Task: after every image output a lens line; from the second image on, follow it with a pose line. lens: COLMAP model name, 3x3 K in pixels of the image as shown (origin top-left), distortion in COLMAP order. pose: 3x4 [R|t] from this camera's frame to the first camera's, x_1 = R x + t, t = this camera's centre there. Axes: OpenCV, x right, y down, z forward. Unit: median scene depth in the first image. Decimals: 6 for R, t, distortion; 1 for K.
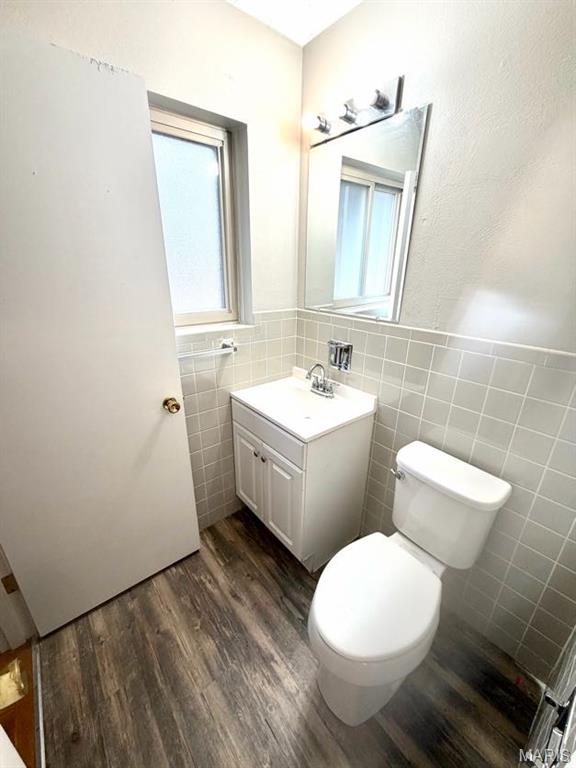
lens RADIAL K [[305.0, 0, 287.1], [0, 305.0, 382.3], [0, 0, 1]] dist [0.000632, 0.000536]
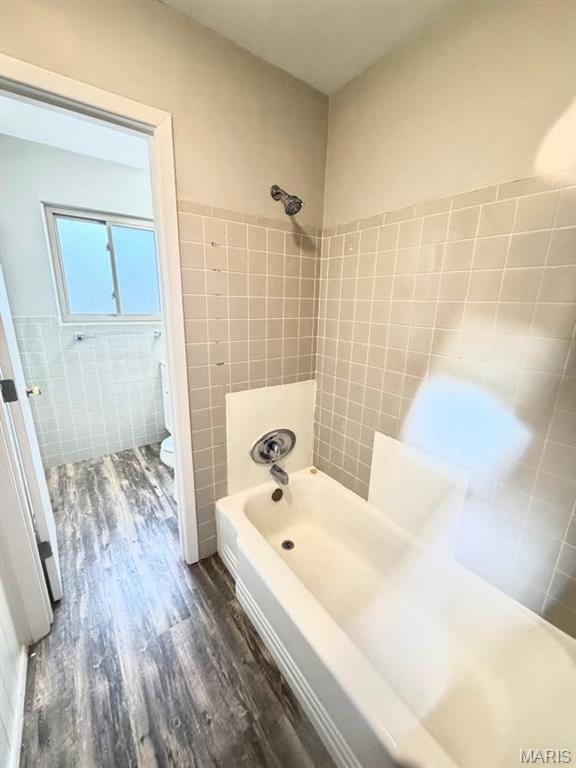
lens RADIAL K [[305.0, 0, 287.2], [0, 305.0, 384.1], [0, 0, 1]] dist [0.000632, 0.000536]
pose [[0.998341, 0.025298, -0.051726, 0.819218], [-0.030241, 0.994813, -0.097117, 0.406040], [0.049000, 0.098520, 0.993928, -0.880604]]
